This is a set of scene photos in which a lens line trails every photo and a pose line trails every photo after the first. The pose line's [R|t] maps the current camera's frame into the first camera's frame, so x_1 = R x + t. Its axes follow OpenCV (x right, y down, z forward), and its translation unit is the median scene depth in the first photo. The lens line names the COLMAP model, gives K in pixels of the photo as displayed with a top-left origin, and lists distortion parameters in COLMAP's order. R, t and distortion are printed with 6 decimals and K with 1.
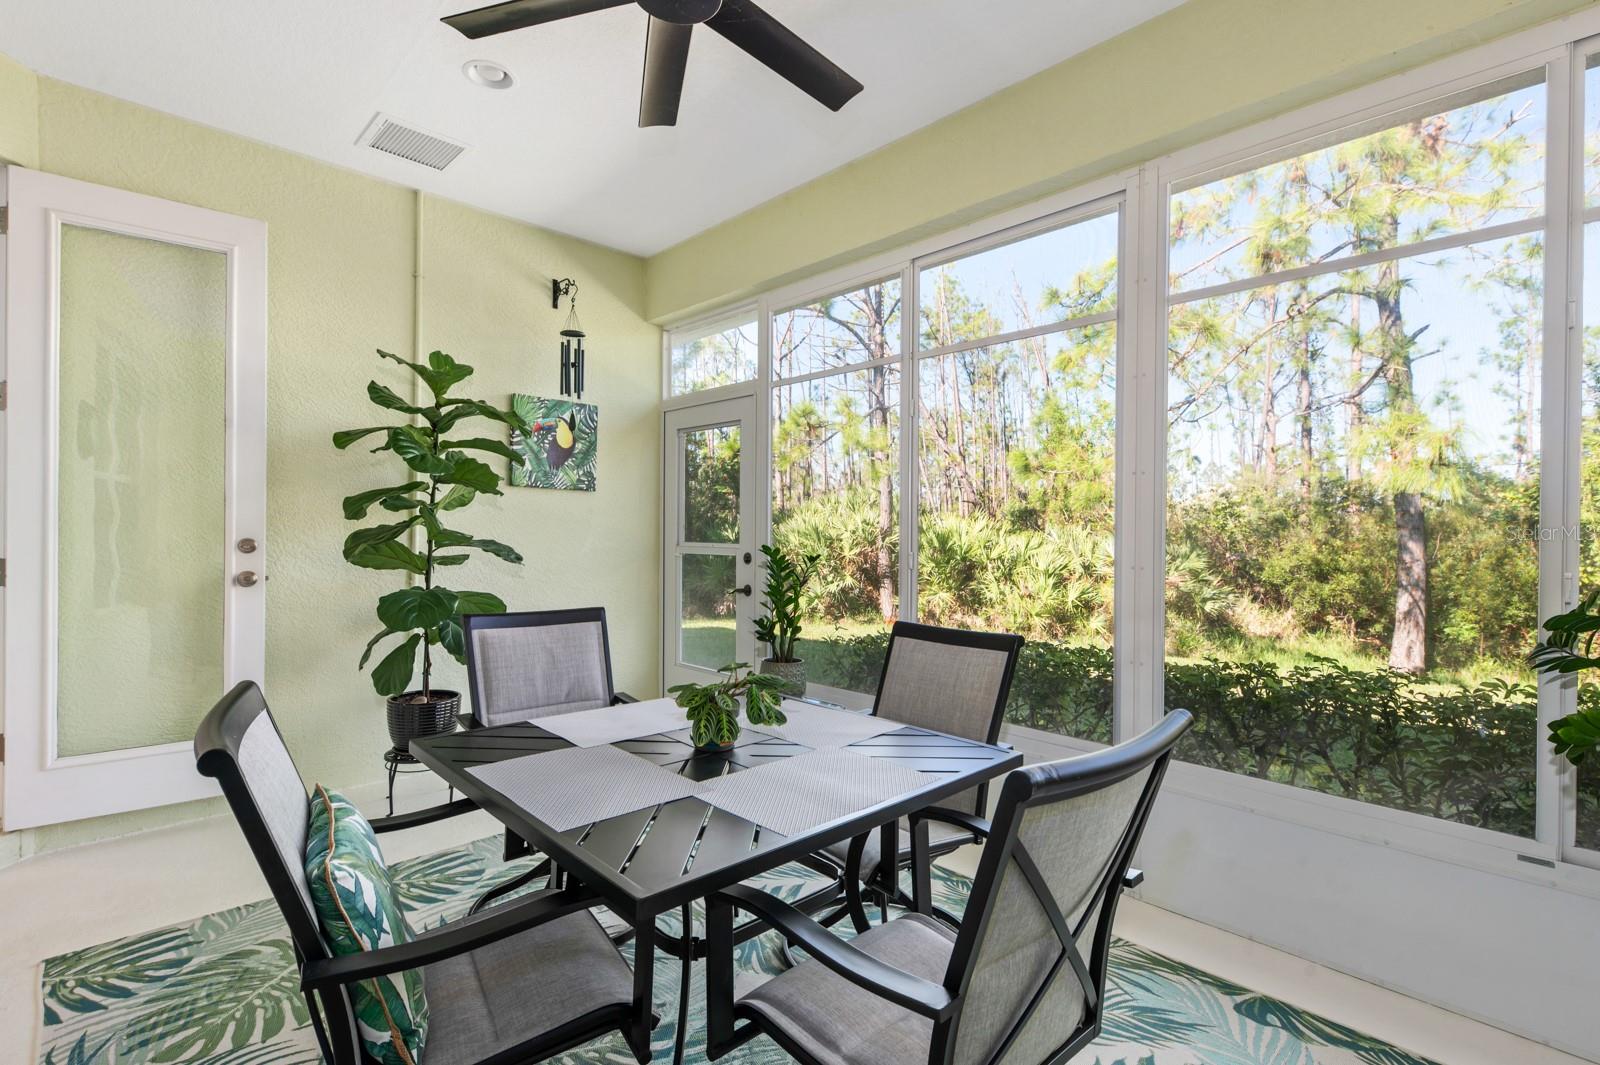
lens RADIAL K [[729.7, 0, 800.0], [0, 729.7, 532.5], [0, 0, 1]] dist [0.041870, -0.021147]
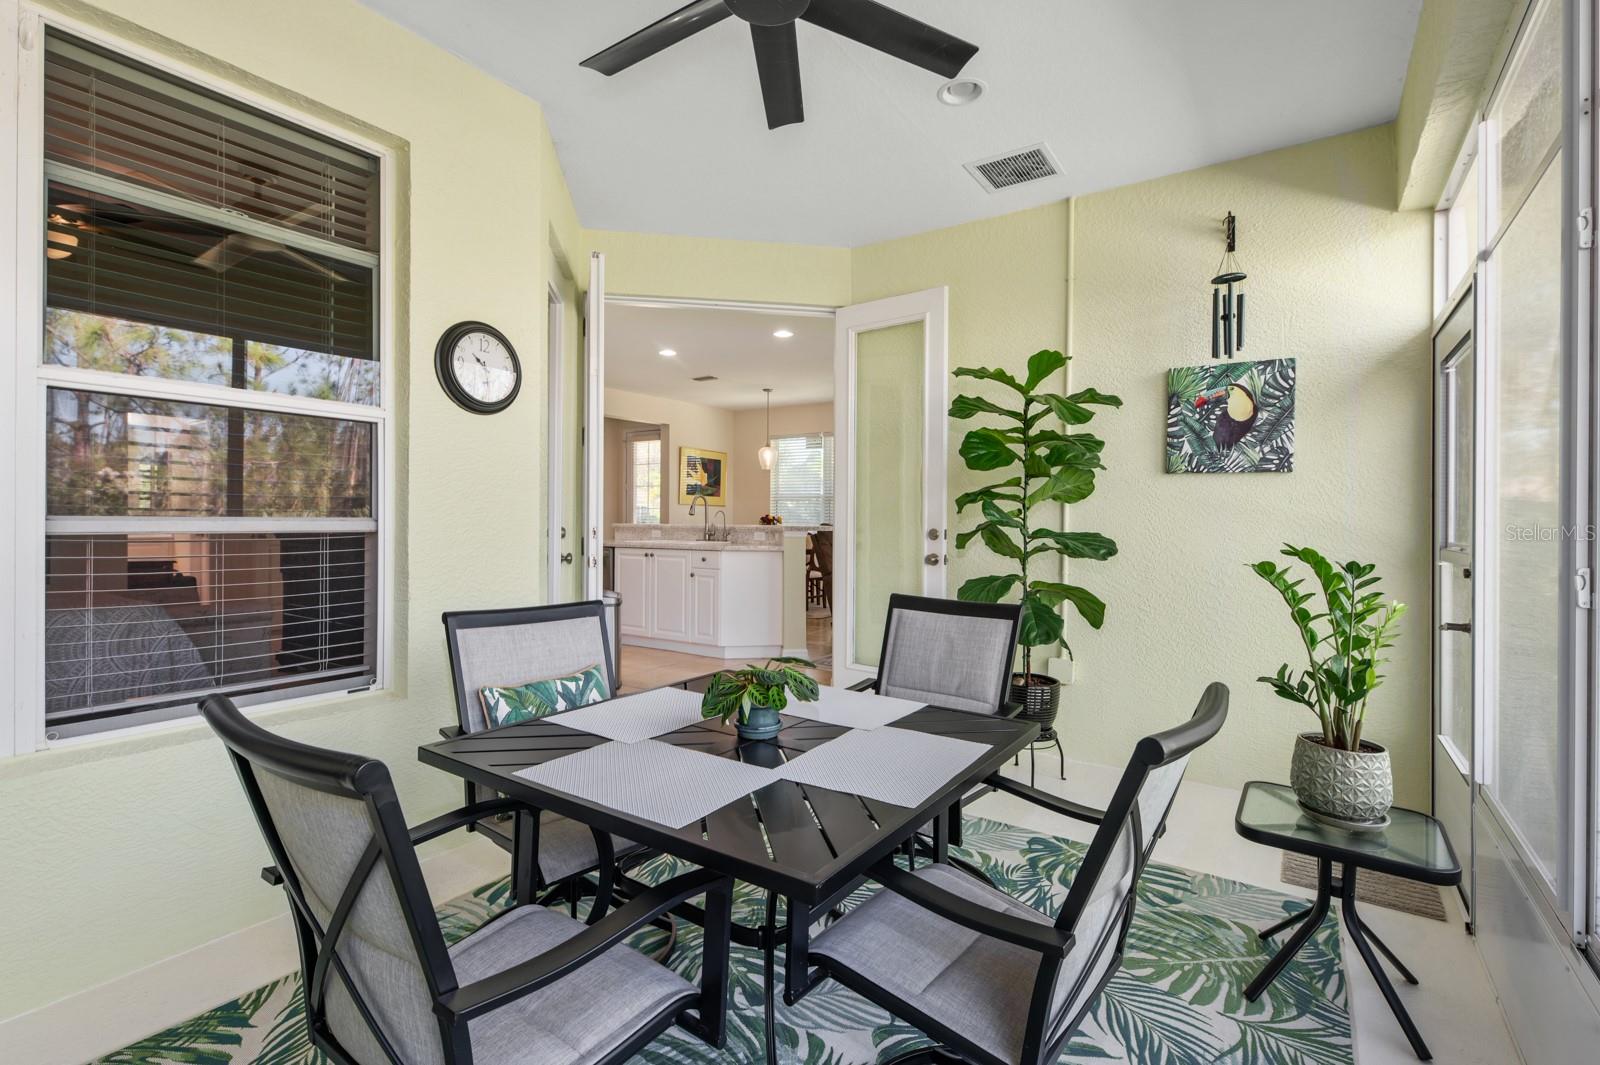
lens RADIAL K [[752.4, 0, 805.4], [0, 752.4, 521.1], [0, 0, 1]] dist [0.020418, -0.000216]
pose [[0.224508, -0.004256, -0.974463, 0.372226], [-0.008160, 0.999947, -0.006247, 0.003345], [0.974438, 0.009354, 0.224461, 0.342932]]
